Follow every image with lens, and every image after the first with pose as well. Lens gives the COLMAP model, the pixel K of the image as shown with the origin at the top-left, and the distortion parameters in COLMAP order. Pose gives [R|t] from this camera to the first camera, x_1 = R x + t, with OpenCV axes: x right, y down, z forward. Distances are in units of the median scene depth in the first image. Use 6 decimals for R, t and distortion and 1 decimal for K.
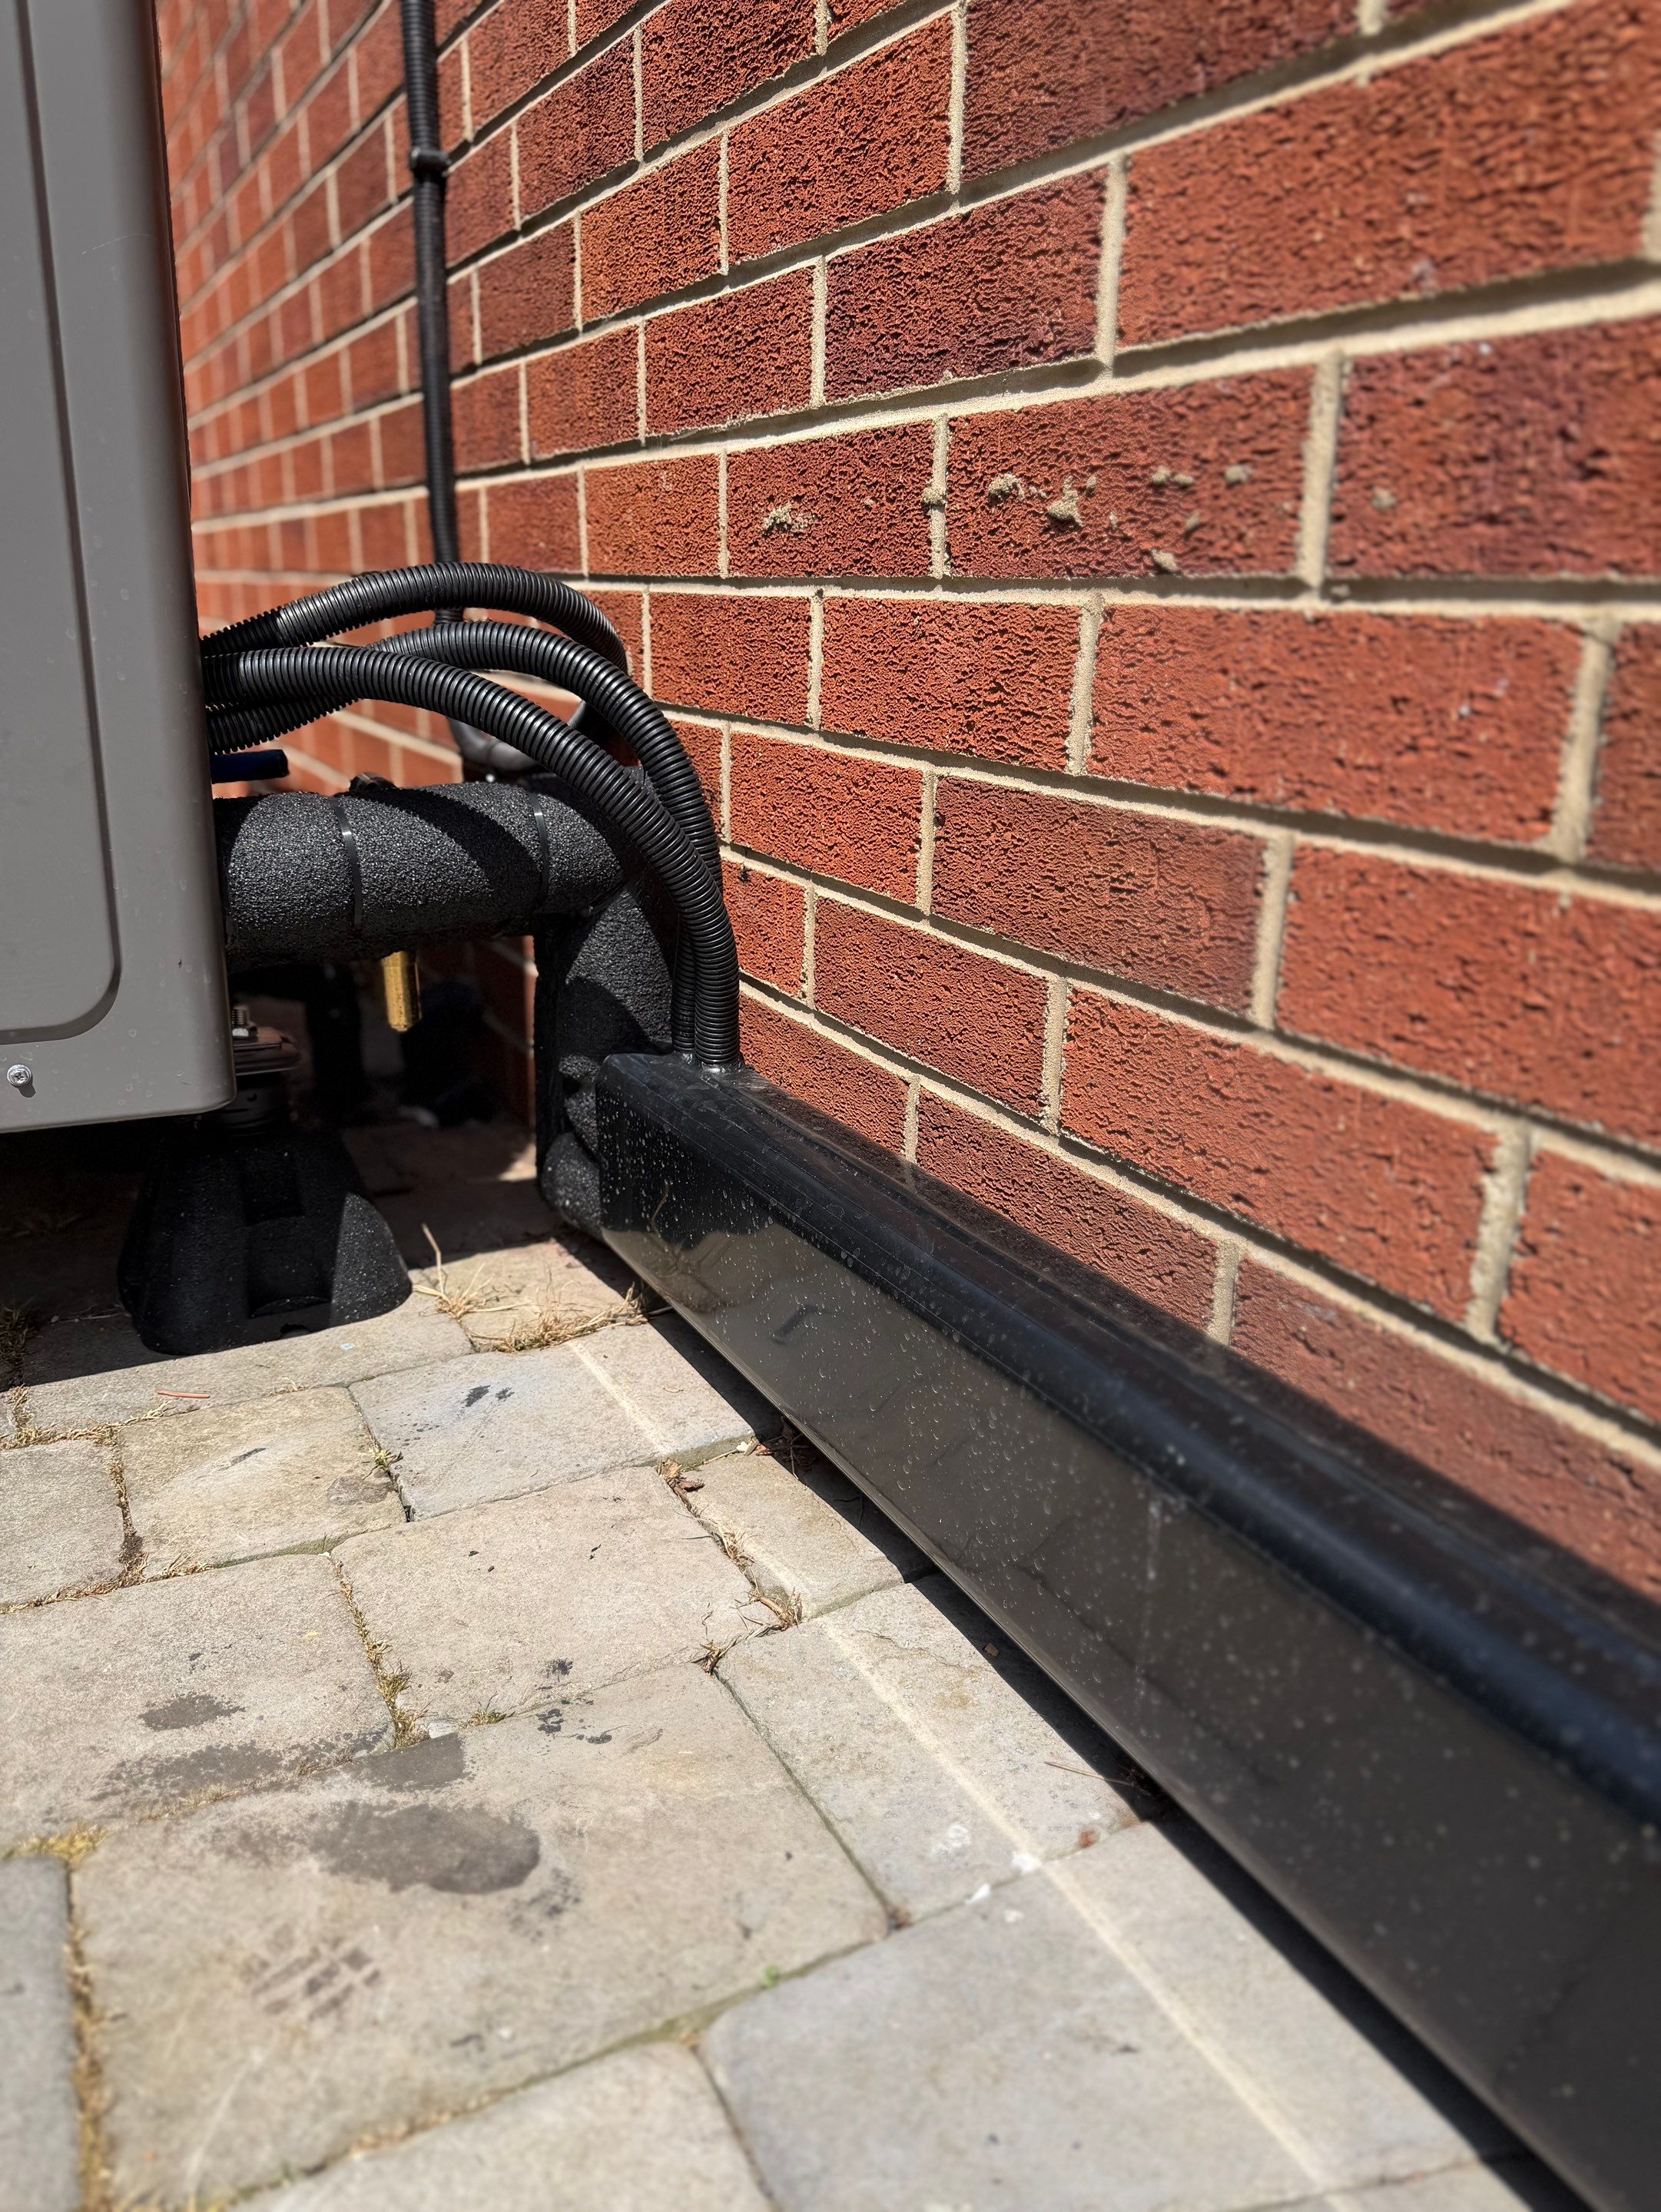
lens RADIAL K [[1582.6, 0, 830.5], [0, 1582.6, 1106.0], [0, 0, 1]] dist [-0.003600, -0.005566]
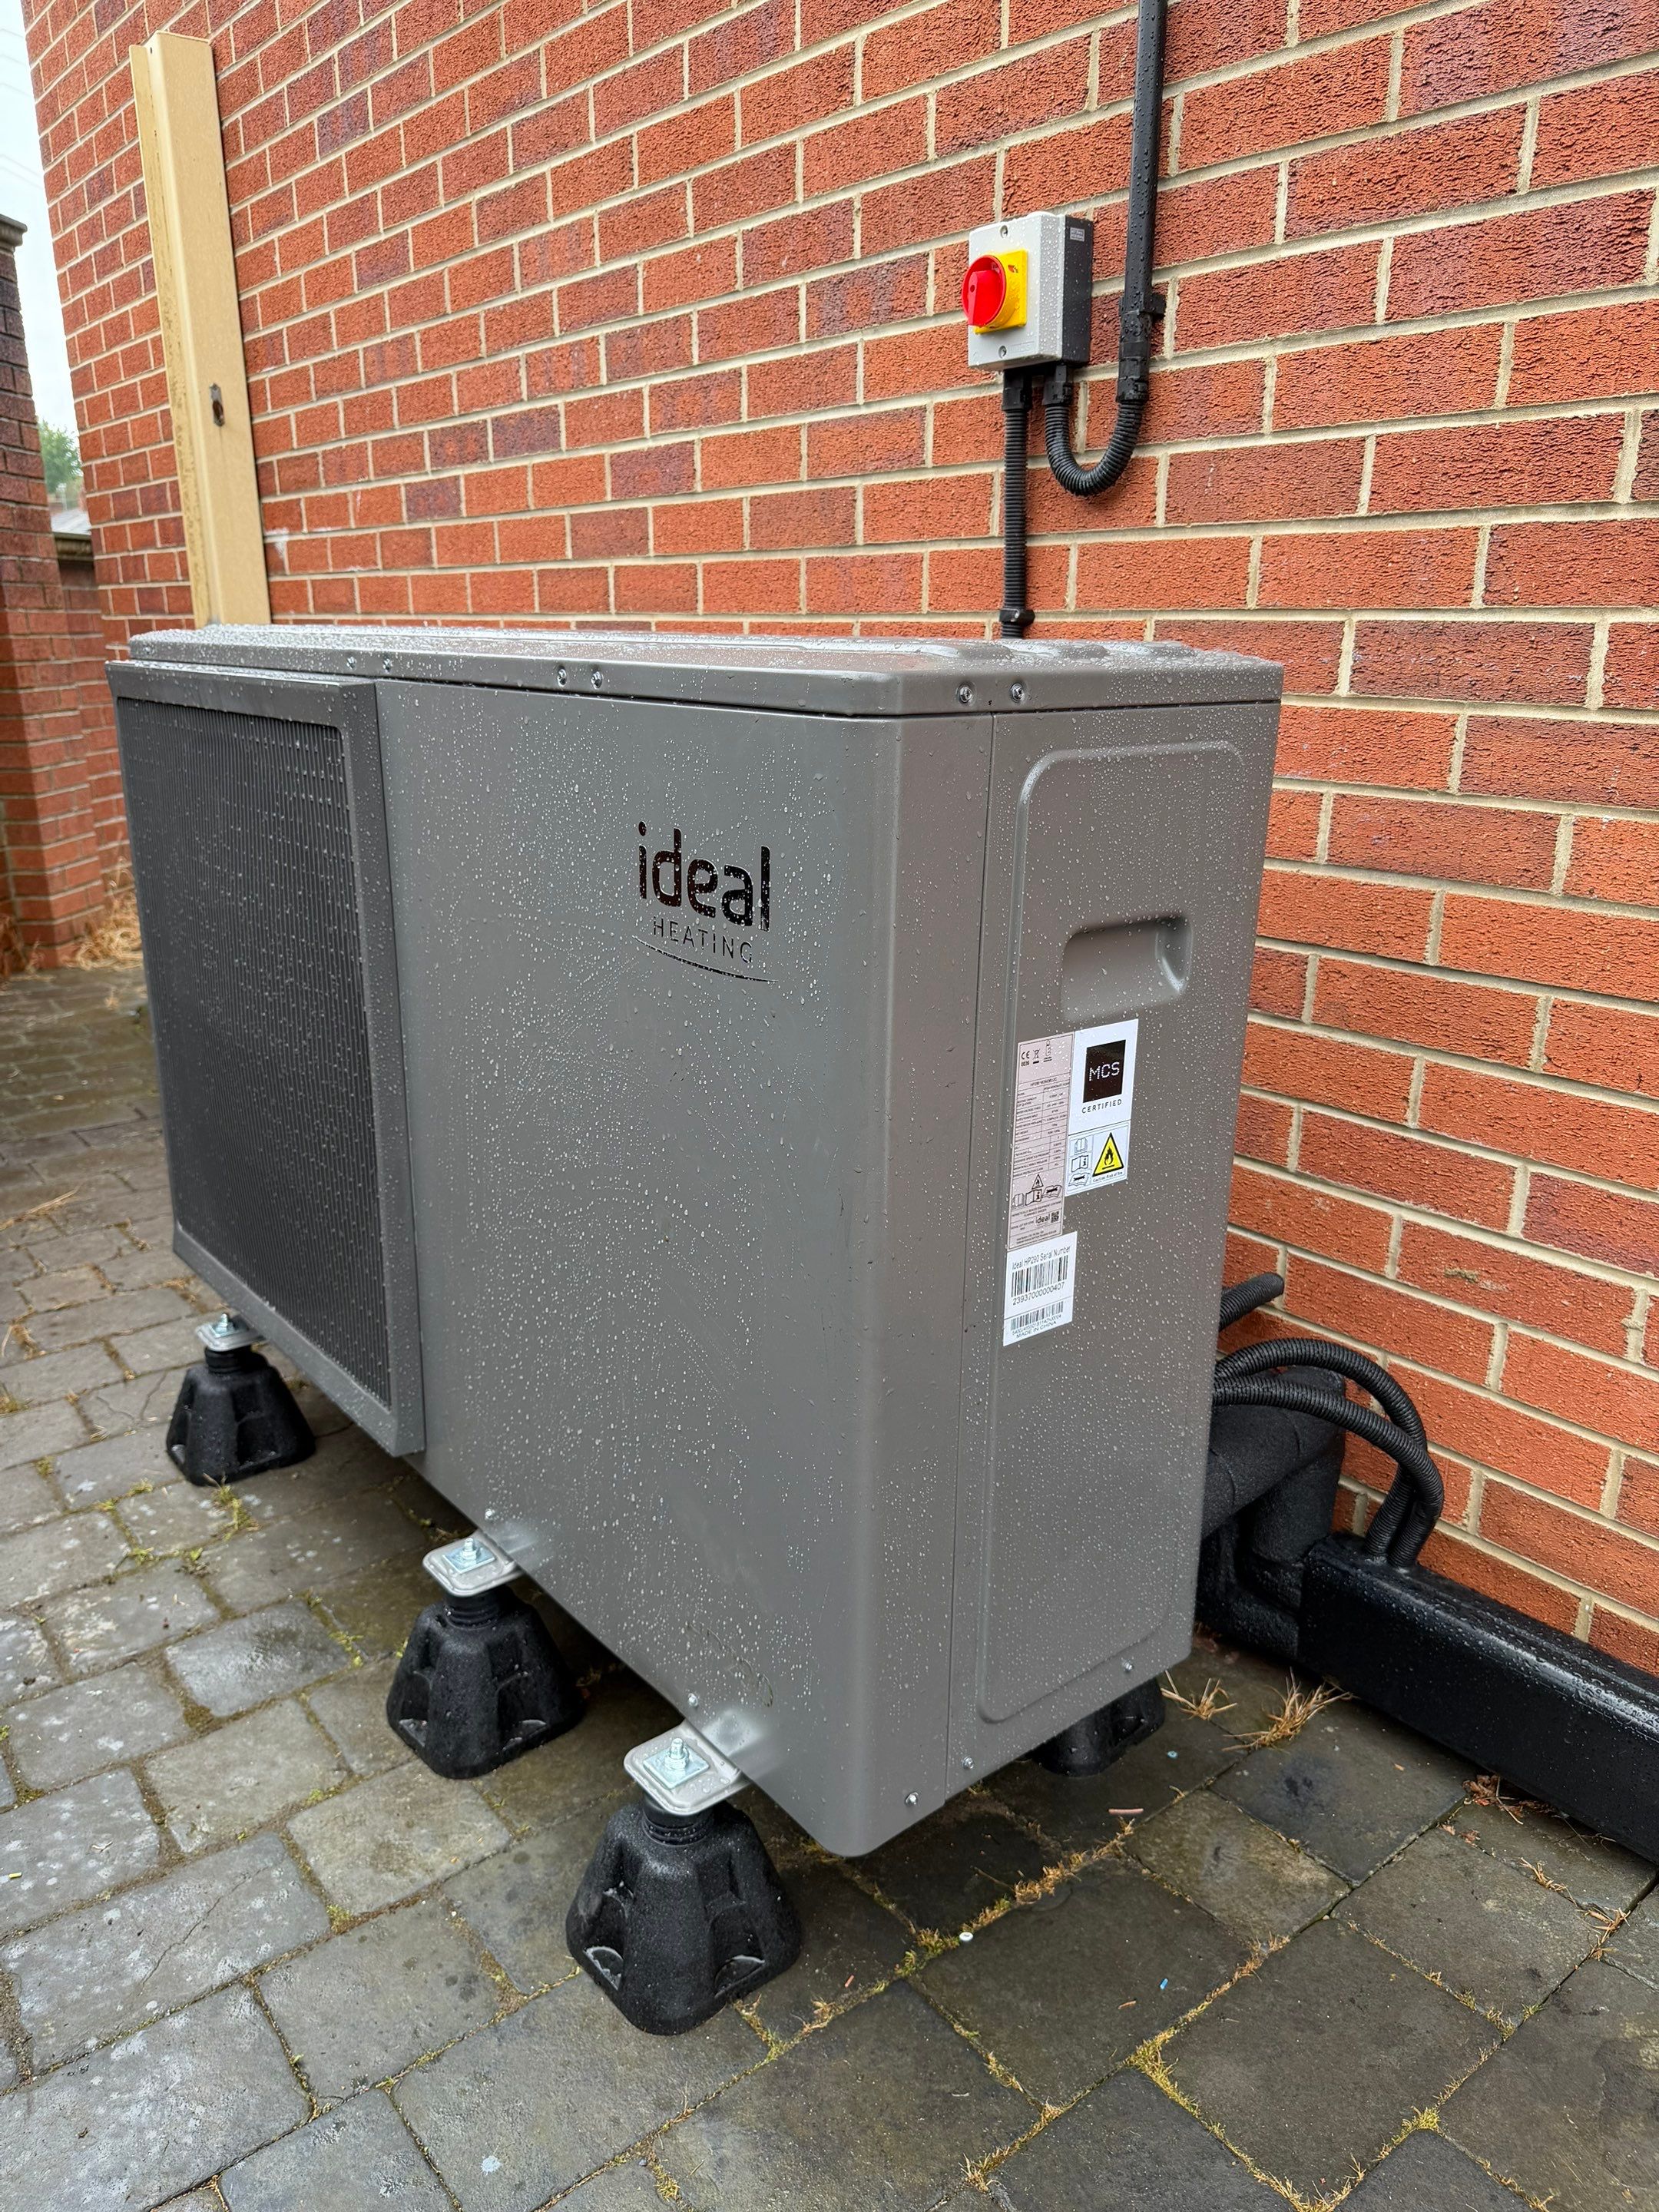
lens RADIAL K [[1582.4, 0, 829.5], [0, 1582.4, 1106.0], [0, 0, 1]] dist [-0.003600, -0.005566]
pose [[0.982031, -0.083124, 0.169426, -1.083289], [0.083967, 0.996466, 0.002194, -0.667555], [-0.169009, 0.012071, 0.985541, -0.659397]]
